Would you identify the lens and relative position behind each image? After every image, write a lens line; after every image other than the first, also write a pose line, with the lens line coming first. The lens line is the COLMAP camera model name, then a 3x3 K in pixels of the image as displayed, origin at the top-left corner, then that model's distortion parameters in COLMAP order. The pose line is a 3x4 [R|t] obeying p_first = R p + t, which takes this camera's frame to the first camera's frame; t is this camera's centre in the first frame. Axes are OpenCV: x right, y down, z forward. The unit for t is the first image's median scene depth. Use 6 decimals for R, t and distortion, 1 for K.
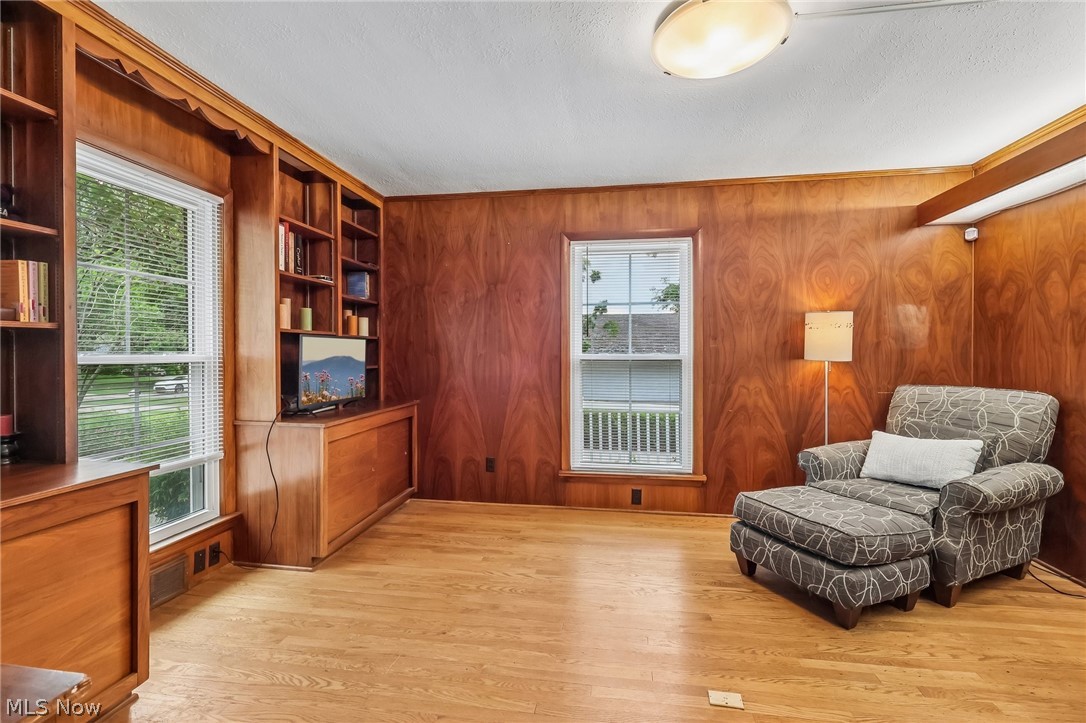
lens RADIAL K [[504.2, 0, 542.7], [0, 504.2, 361.3], [0, 0, 1]] dist [-0.002844, 0.001385]
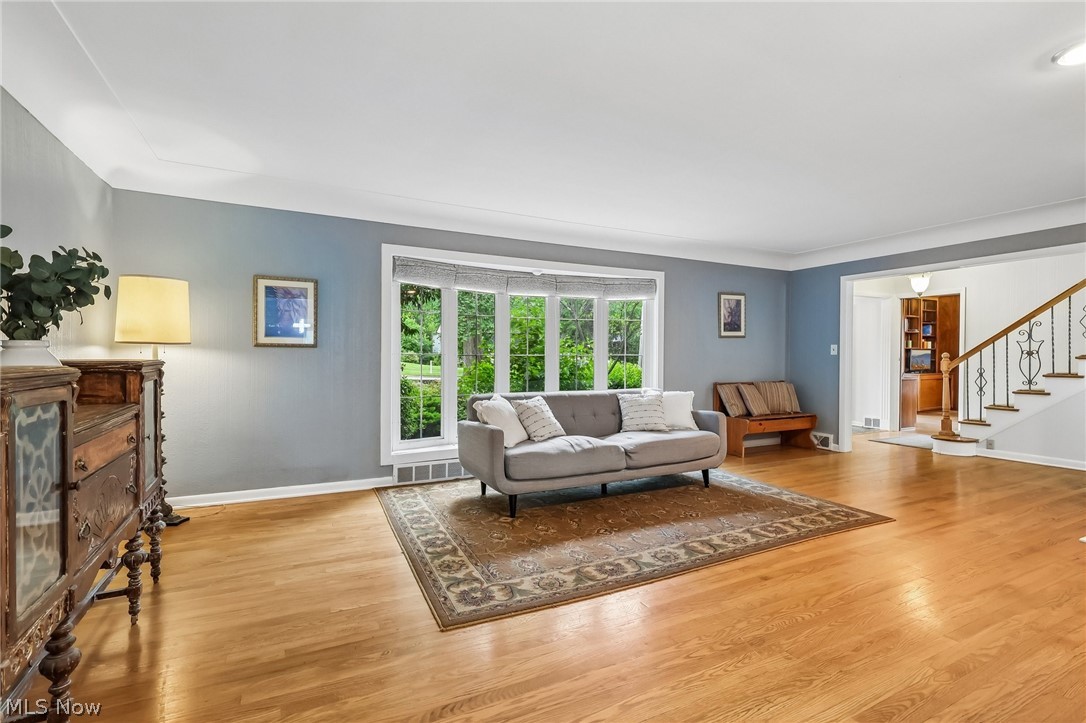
lens RADIAL K [[504.2, 0, 543.1], [0, 504.2, 361.8], [0, 0, 1]] dist [-0.002844, 0.001385]
pose [[0.585302, 0.010790, -0.810744, 0.684622], [-0.013186, 0.999906, 0.003788, 0.042075], [0.810708, 0.008474, 0.585389, -2.478706]]
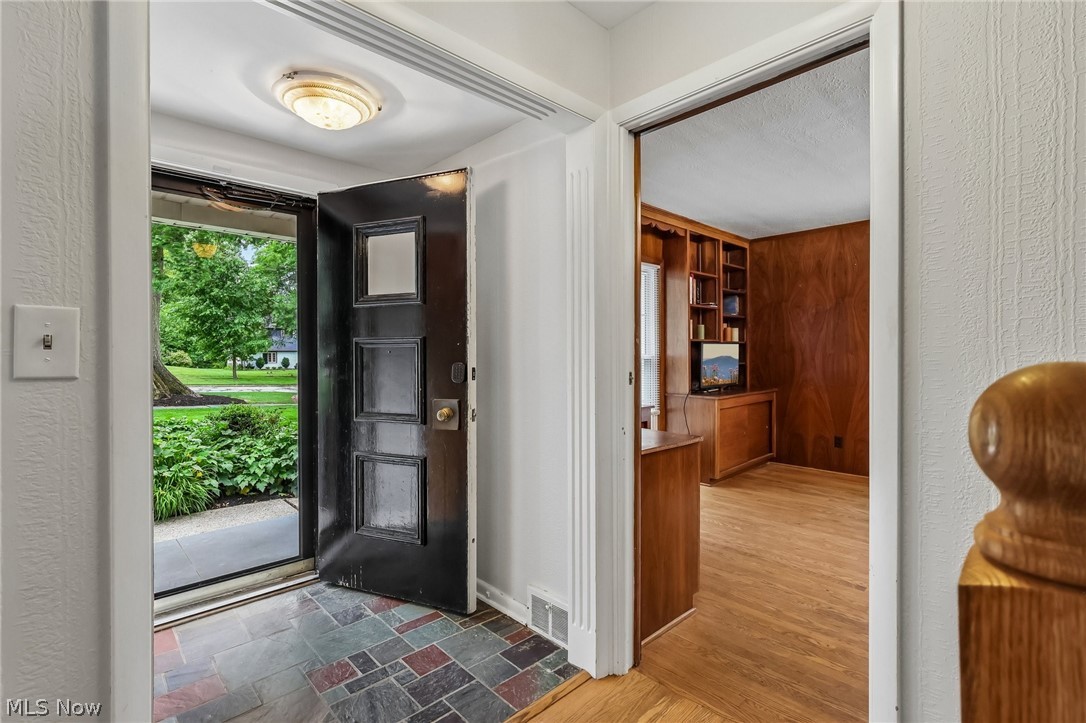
lens RADIAL K [[504.2, 0, 542.6], [0, 504.2, 358.7], [0, 0, 1]] dist [-0.002844, 0.001385]
pose [[0.791663, 0.000449, -0.610958, 0.084793], [-0.002245, 0.999995, -0.002174, 0.002929], [0.610954, 0.003092, 0.791660, -0.476348]]
